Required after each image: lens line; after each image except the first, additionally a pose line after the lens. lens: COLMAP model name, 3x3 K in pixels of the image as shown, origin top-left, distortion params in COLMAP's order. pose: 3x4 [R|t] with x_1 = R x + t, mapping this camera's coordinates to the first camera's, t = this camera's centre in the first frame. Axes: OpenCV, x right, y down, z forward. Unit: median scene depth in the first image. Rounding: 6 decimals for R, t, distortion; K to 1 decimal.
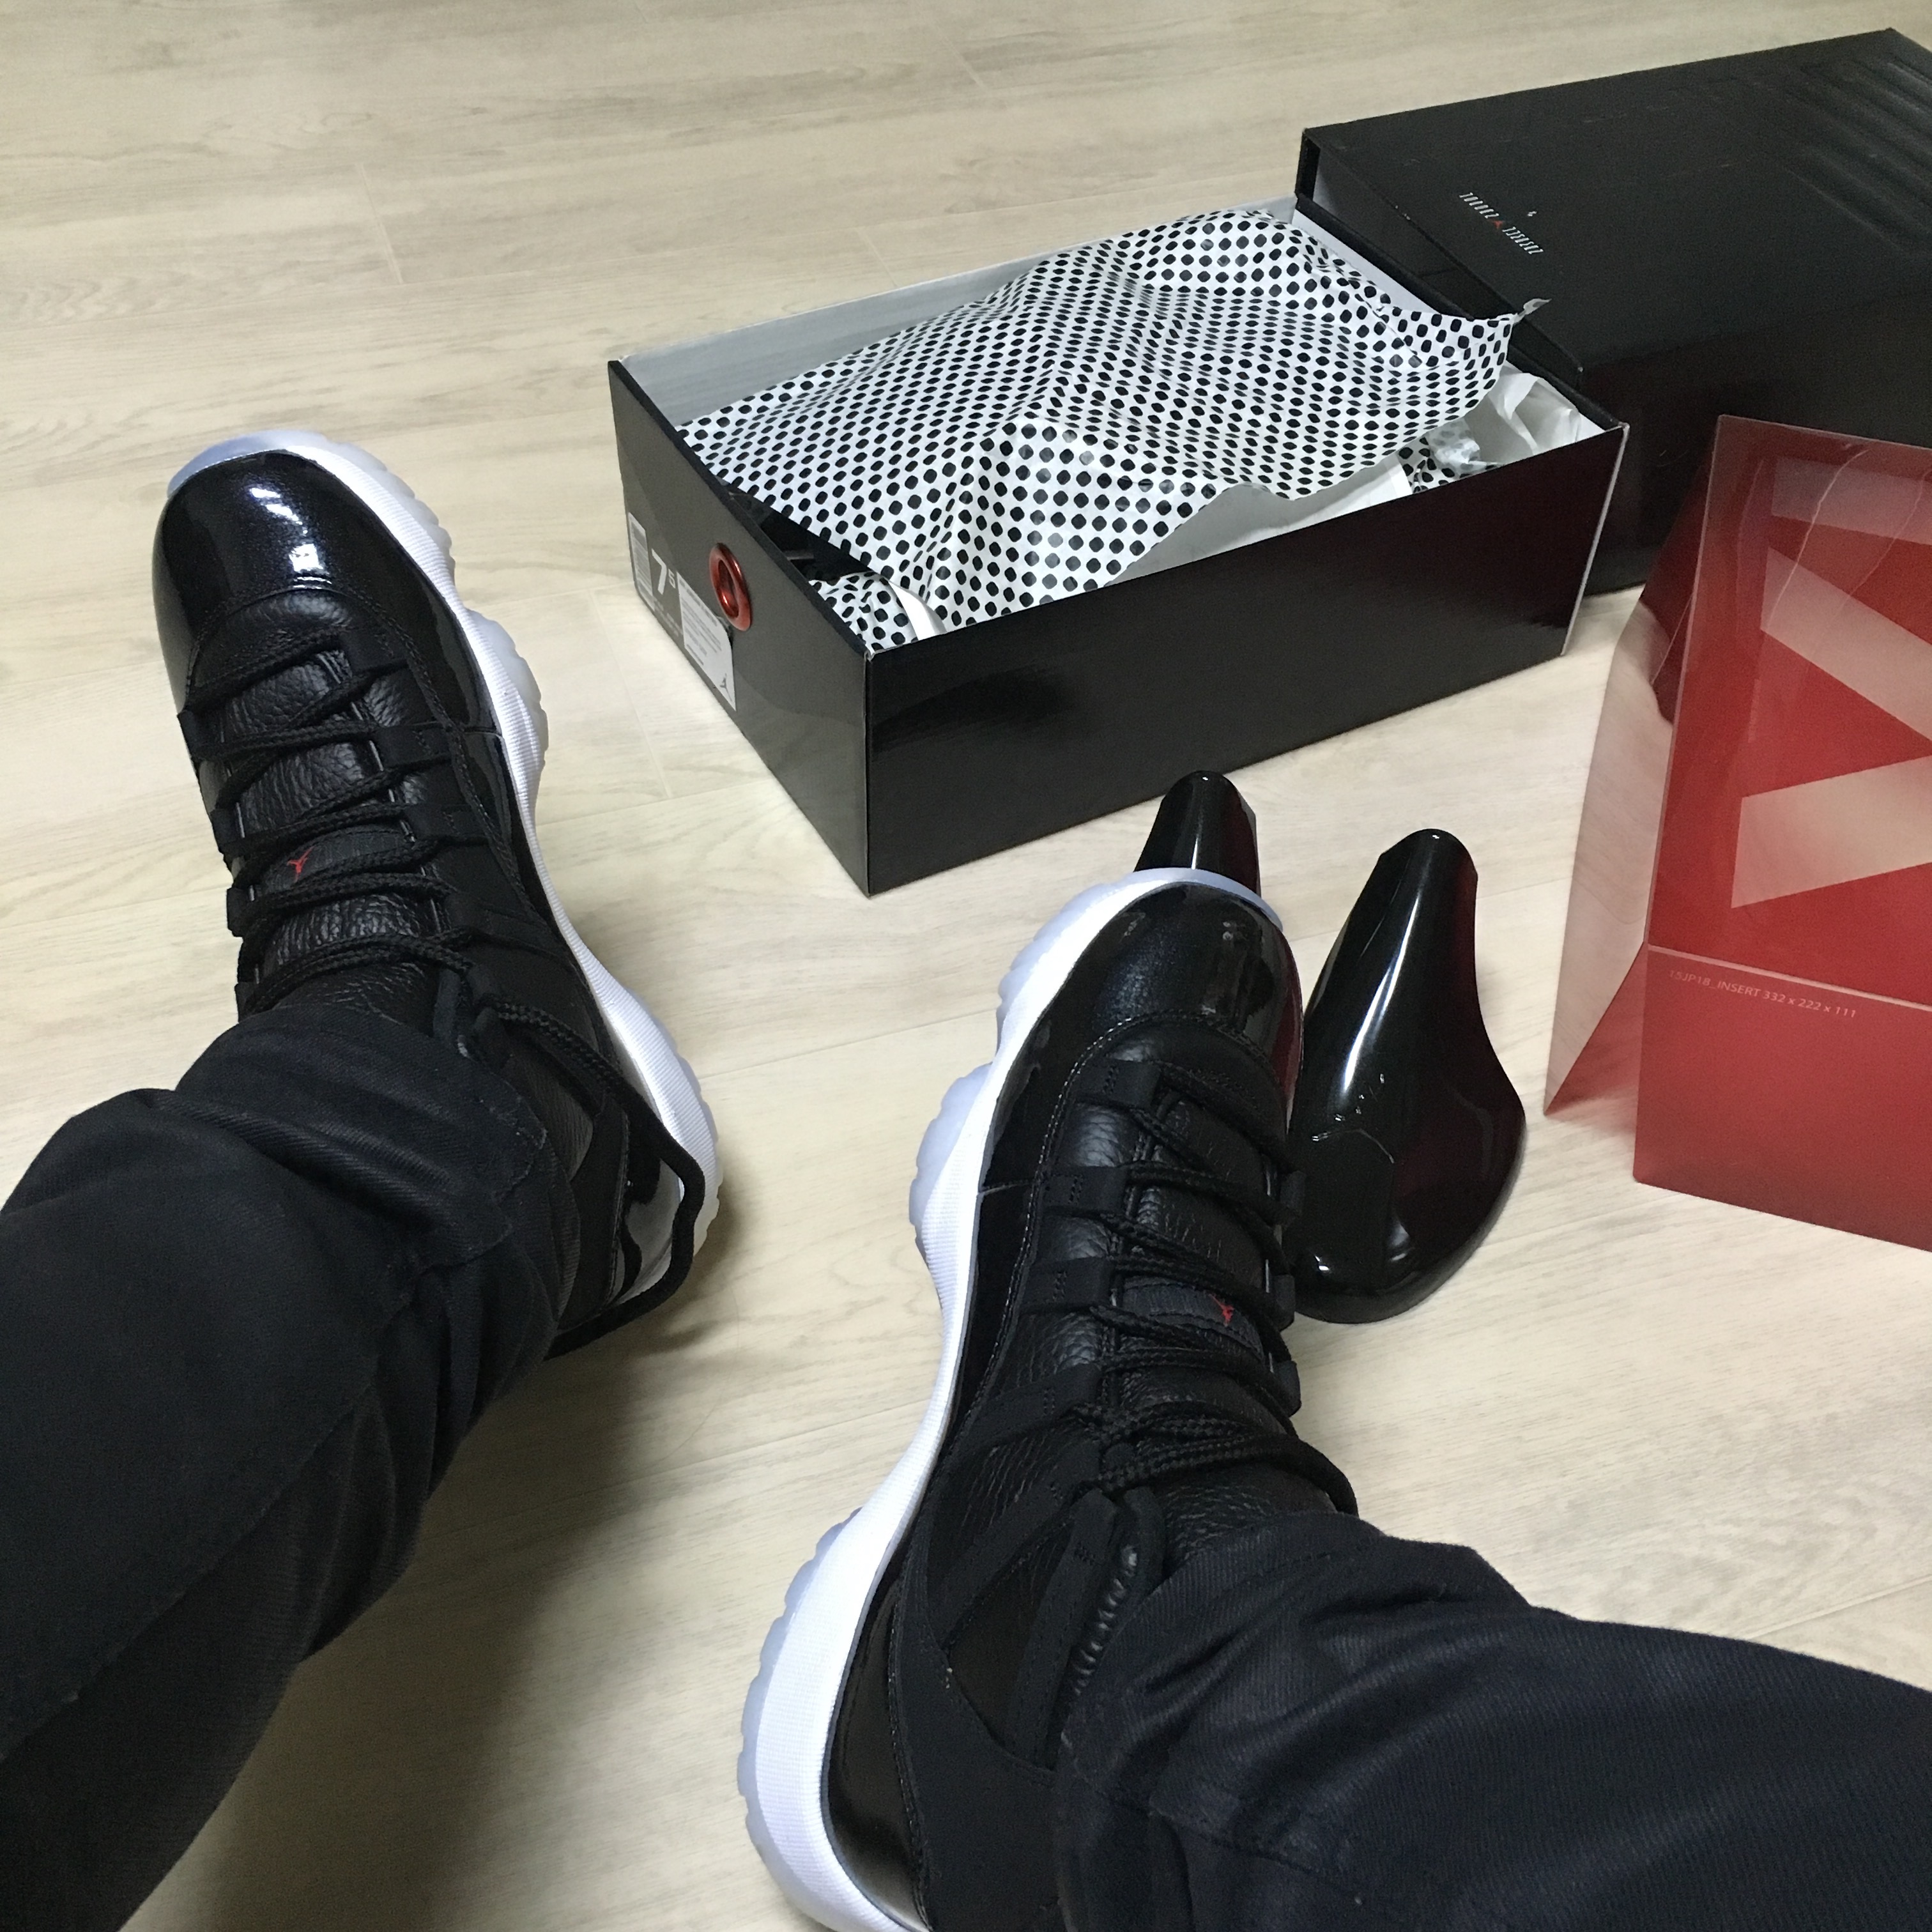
lens RADIAL K [[2237.9, 0, 959.4], [0, 2237.9, 949.5], [0, 0, 1]] dist [0.041614, 0.000000]
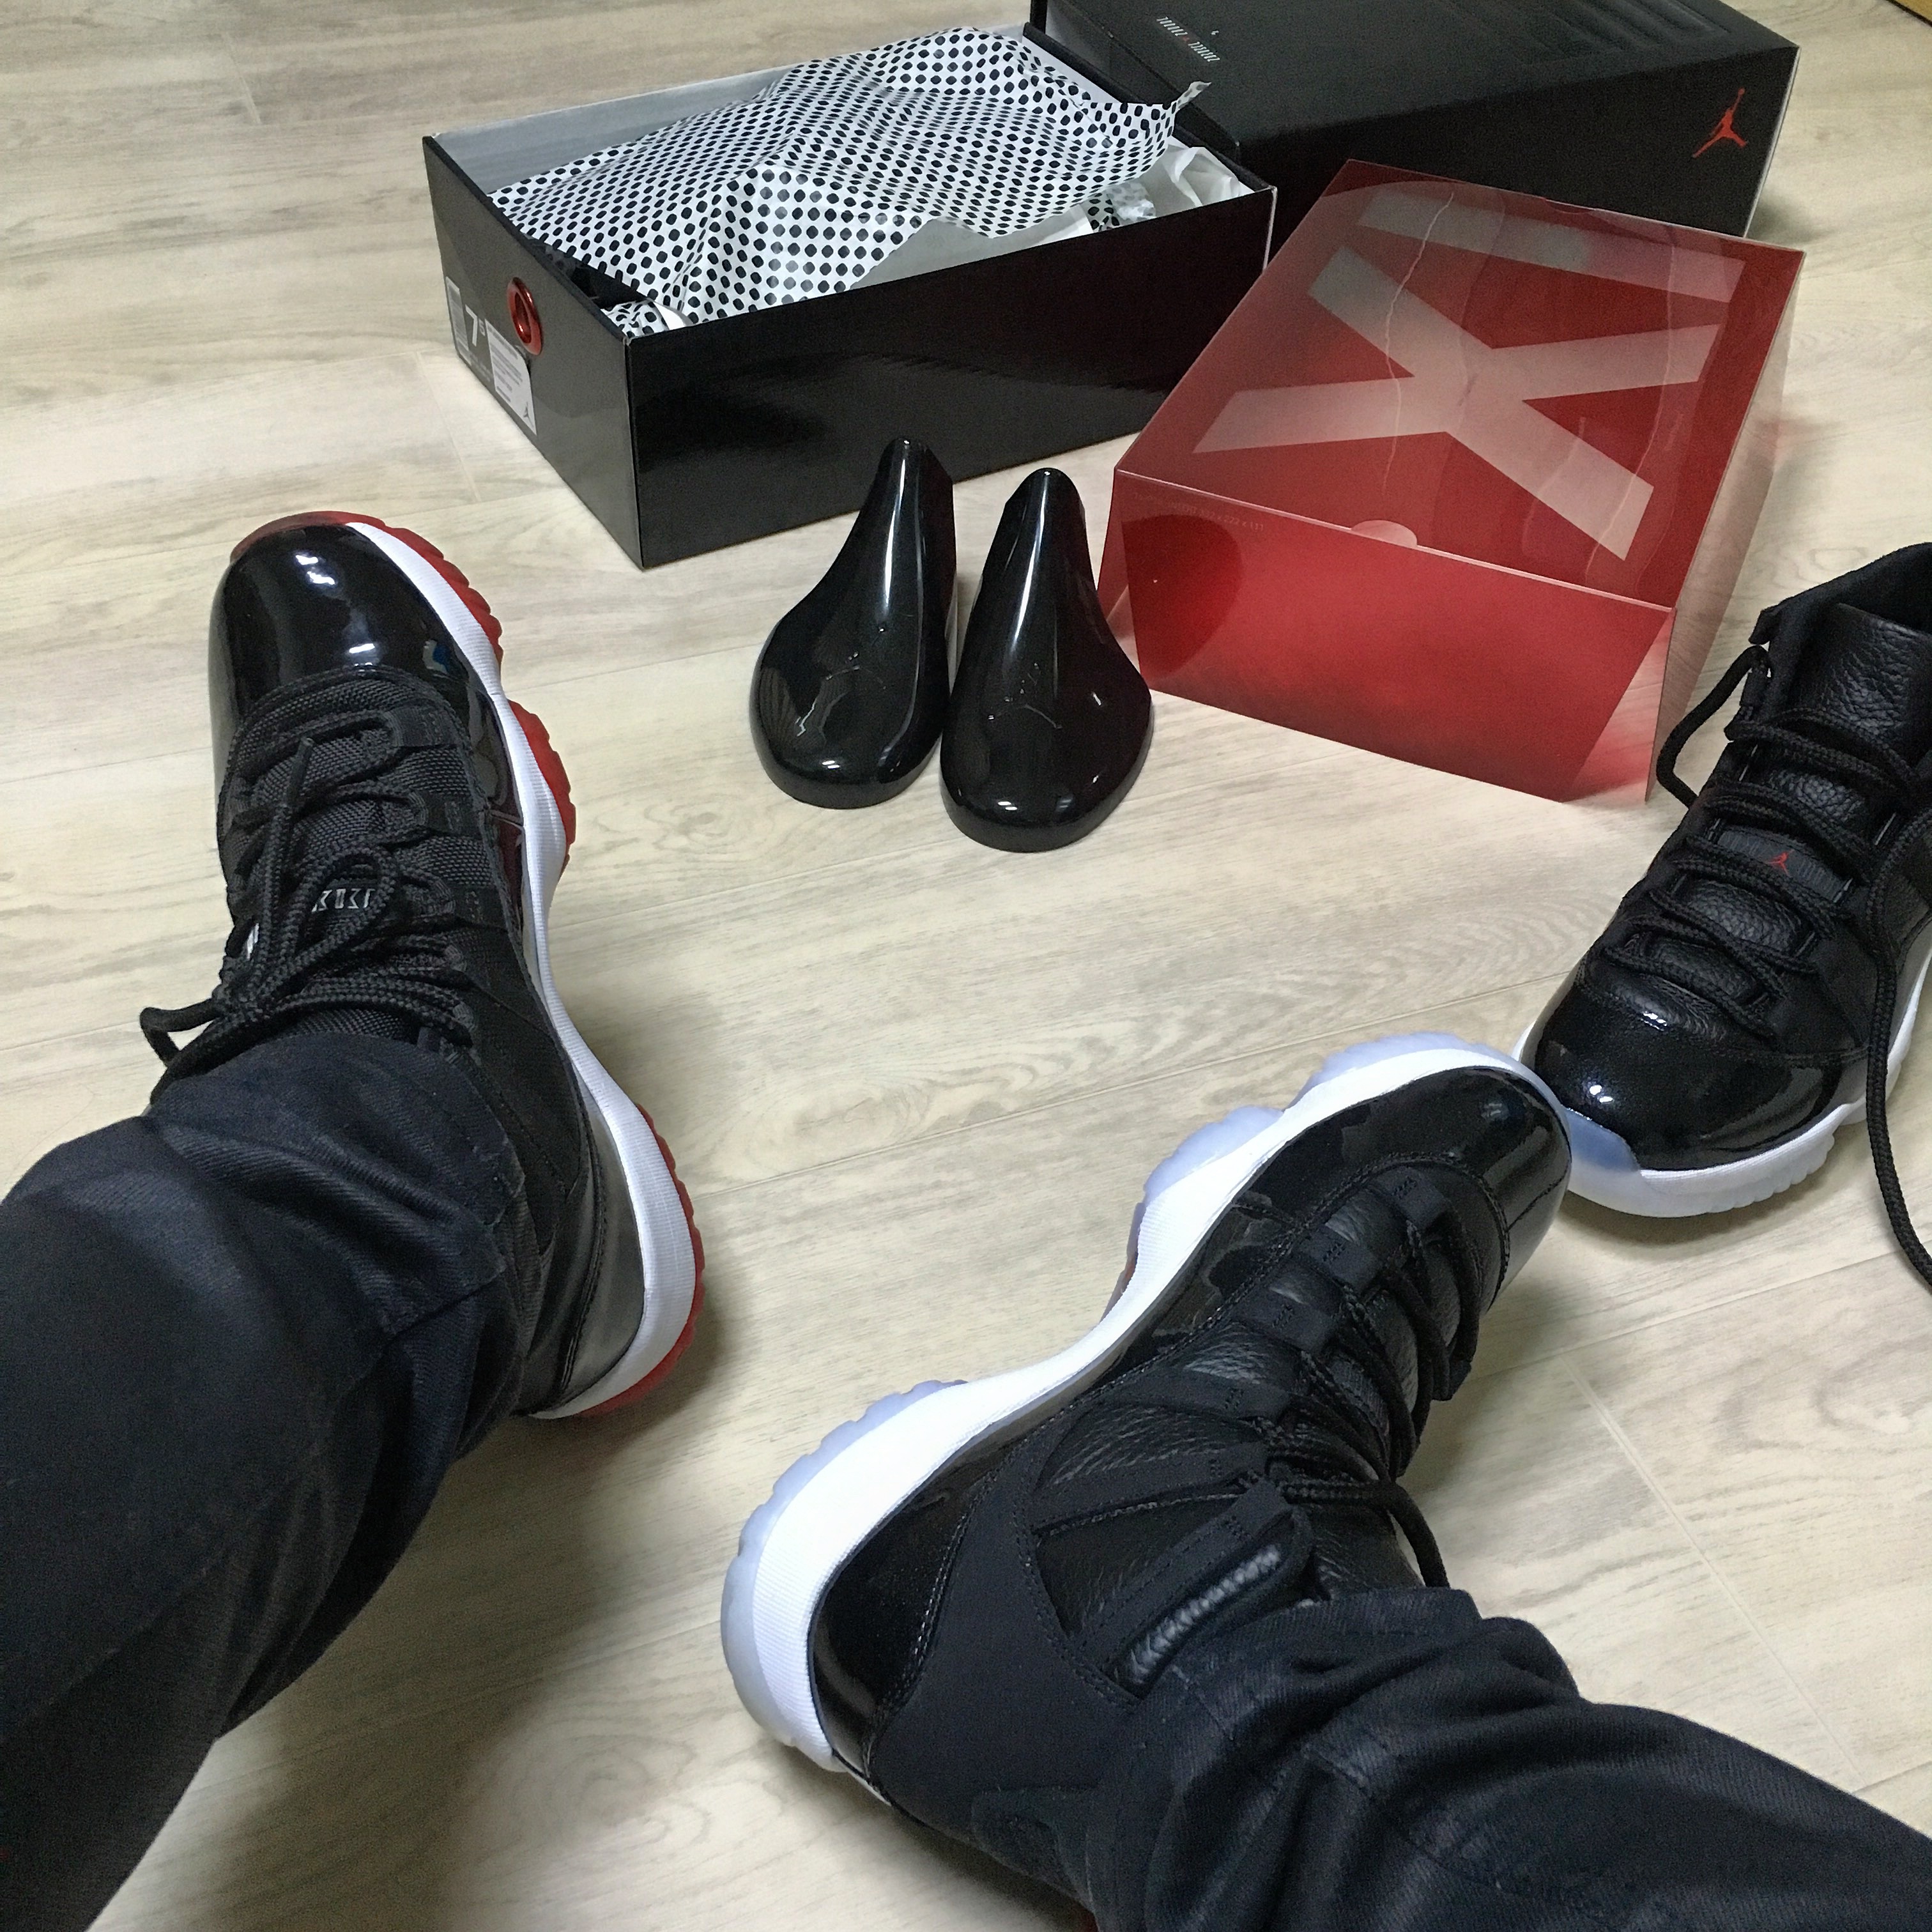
lens RADIAL K [[2237.9, 0, 964.7], [0, 2237.9, 967.6], [0, 0, 1]] dist [0.041614, 0.000000]
pose [[0.999369, -0.013074, 0.033031, 0.086398], [0.013521, 0.999820, -0.013343, 0.201271], [-0.032850, 0.013781, 0.999365, -0.195803]]
